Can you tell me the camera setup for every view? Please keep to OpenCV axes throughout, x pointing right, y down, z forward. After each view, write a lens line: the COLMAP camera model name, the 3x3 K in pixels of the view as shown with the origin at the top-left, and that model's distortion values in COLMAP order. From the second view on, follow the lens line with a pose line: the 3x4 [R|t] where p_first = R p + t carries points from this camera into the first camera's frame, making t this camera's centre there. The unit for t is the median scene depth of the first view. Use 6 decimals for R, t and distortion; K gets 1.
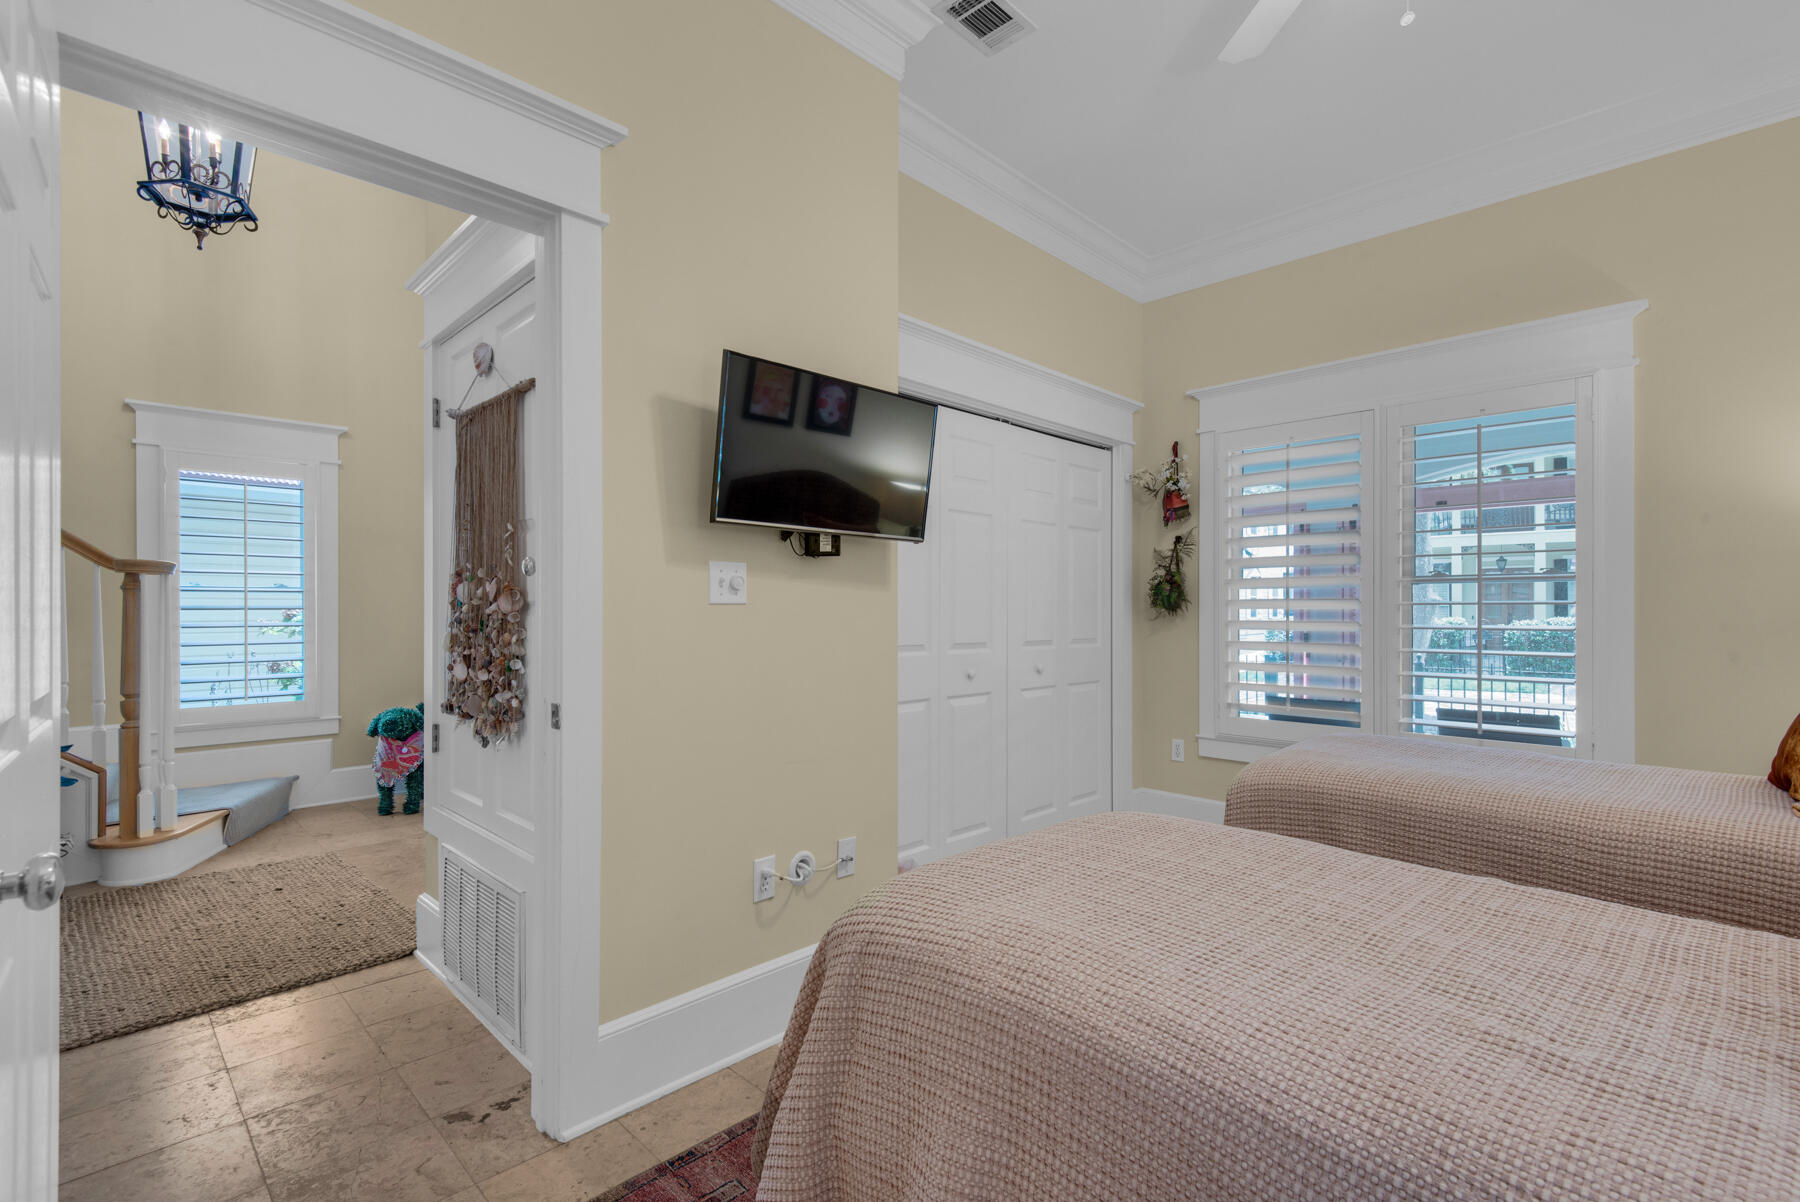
lens RADIAL K [[823.1, 0, 906.0], [0, 823.1, 602.0], [0, 0, 1]] dist [0.024311, -0.008680]
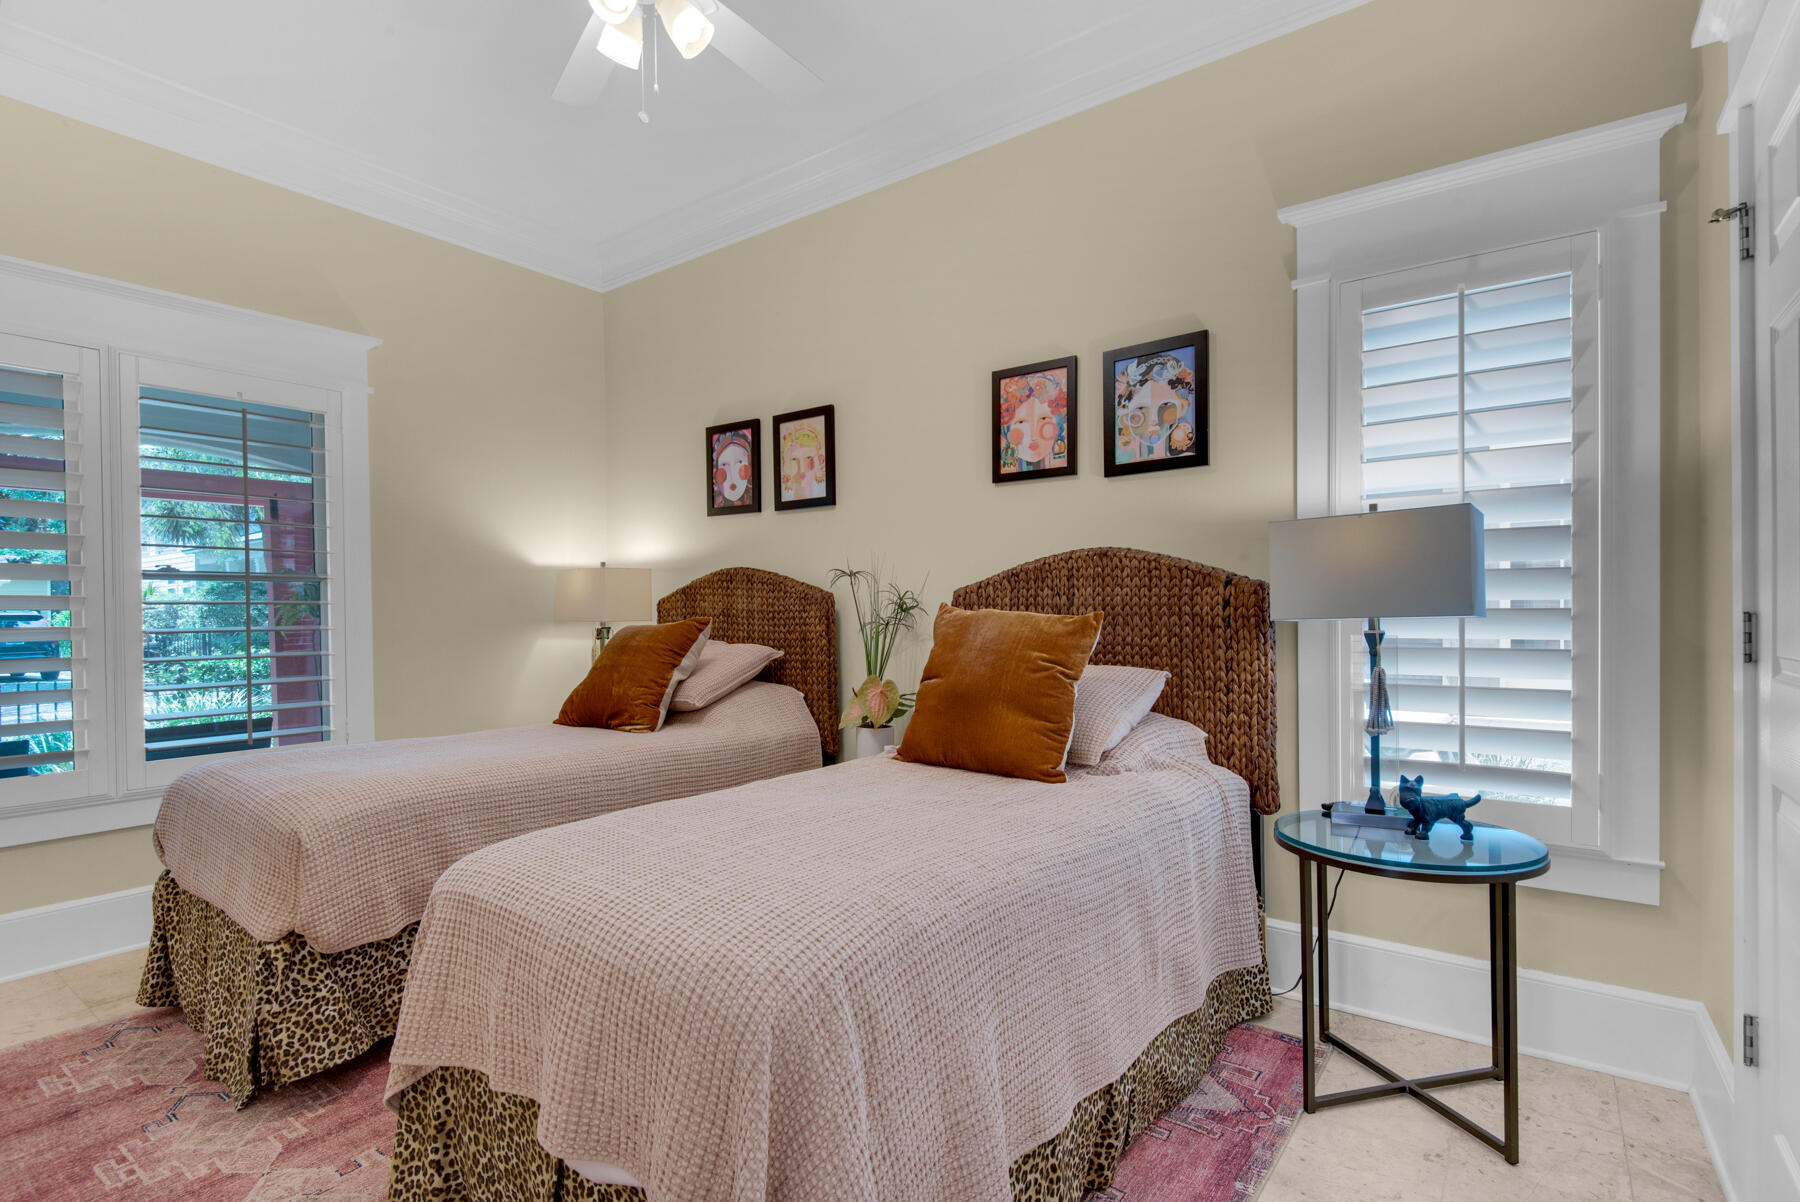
lens RADIAL K [[862.9, 0, 911.6], [0, 862.9, 612.8], [0, 0, 1]] dist [0.010269, -0.006212]
pose [[-0.116636, -0.008431, 0.993139, -0.436412], [0.006486, 0.999936, 0.009251, 0.010775], [-0.993154, 0.007521, -0.116574, 0.471185]]
